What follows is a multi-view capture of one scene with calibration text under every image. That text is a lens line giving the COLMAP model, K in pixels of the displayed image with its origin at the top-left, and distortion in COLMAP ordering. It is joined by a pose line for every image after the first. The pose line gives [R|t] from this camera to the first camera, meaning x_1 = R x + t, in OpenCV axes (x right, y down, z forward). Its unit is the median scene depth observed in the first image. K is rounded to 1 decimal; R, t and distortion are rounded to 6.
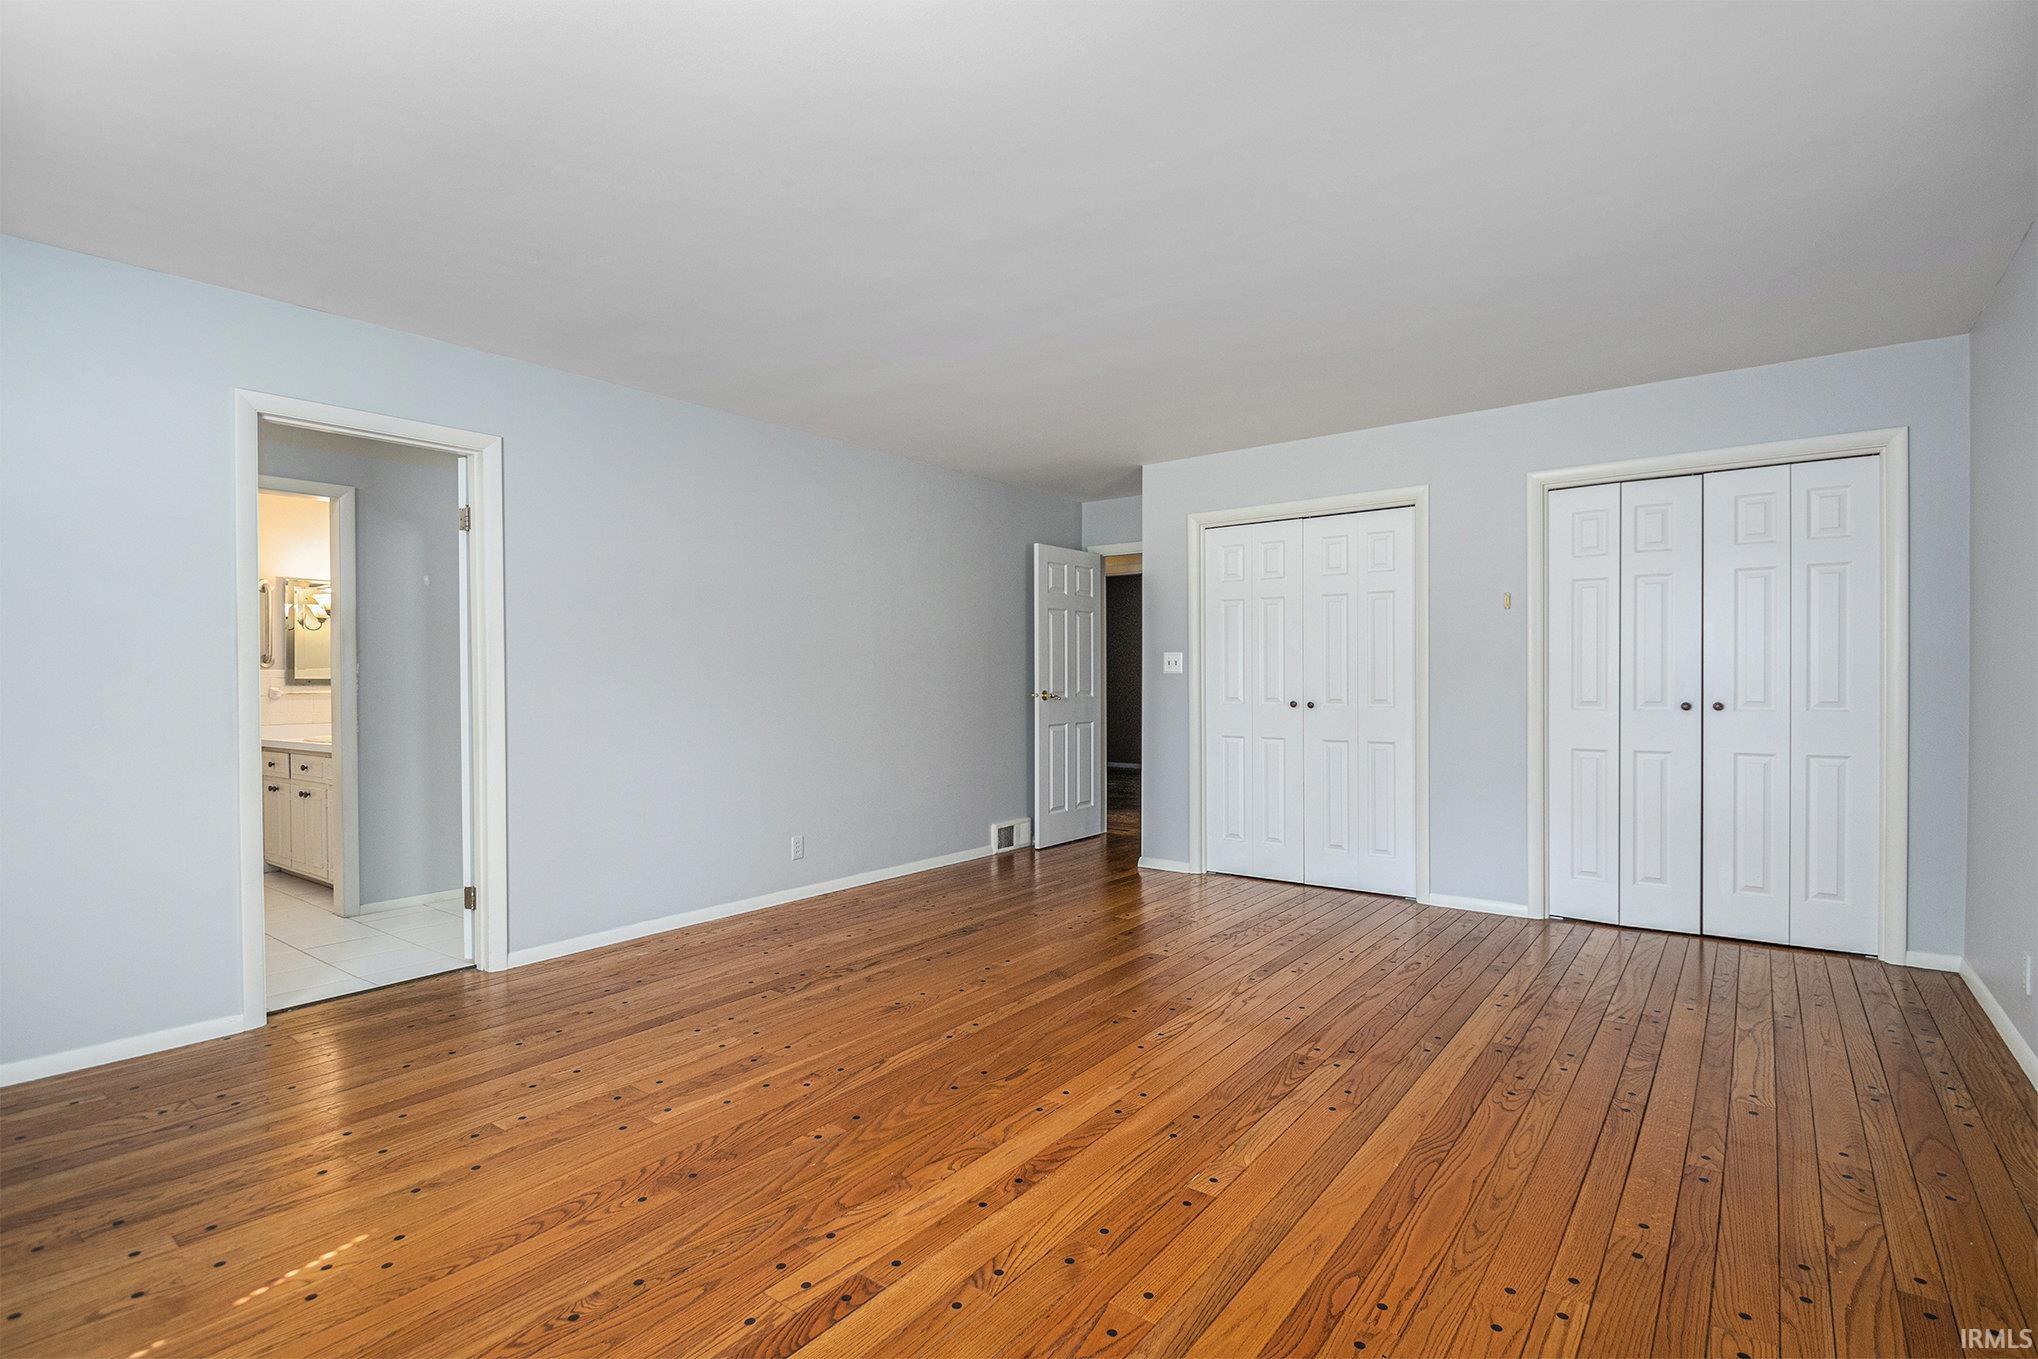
lens RADIAL K [[972.5, 0, 1019.2], [0, 972.5, 681.8], [0, 0, 1]] dist [0.005210, 0.000372]
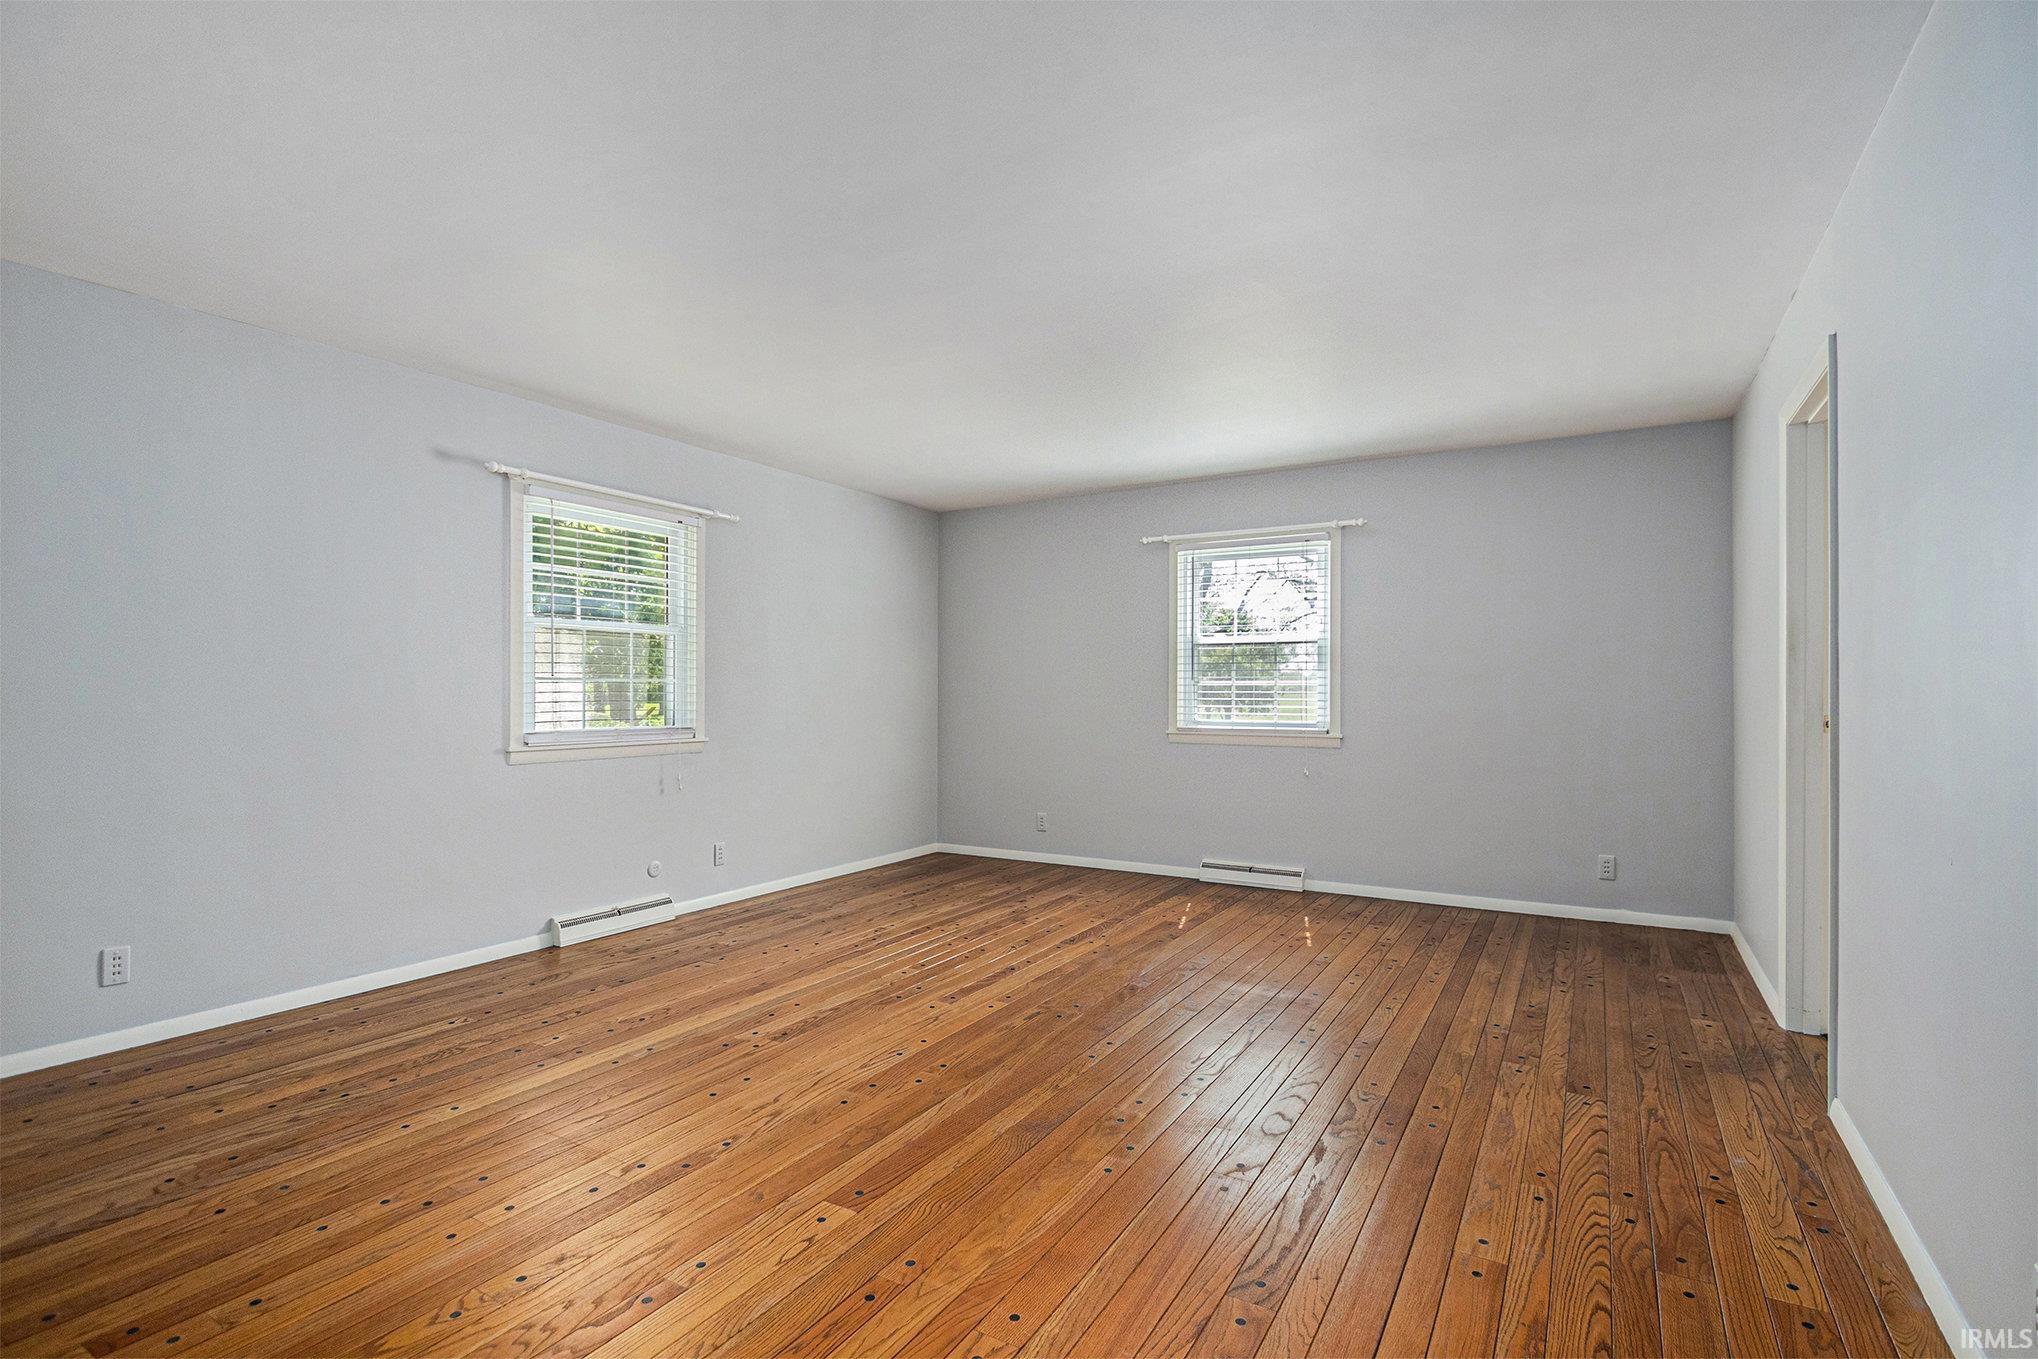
lens RADIAL K [[972.5, 0, 1019.4], [0, 972.5, 686.5], [0, 0, 1]] dist [0.005210, 0.000372]
pose [[-0.993604, 0.003753, -0.112857, 0.143397], [0.003804, 0.999993, -0.000238, -0.008564], [0.112855, -0.000666, -0.993611, 2.119021]]
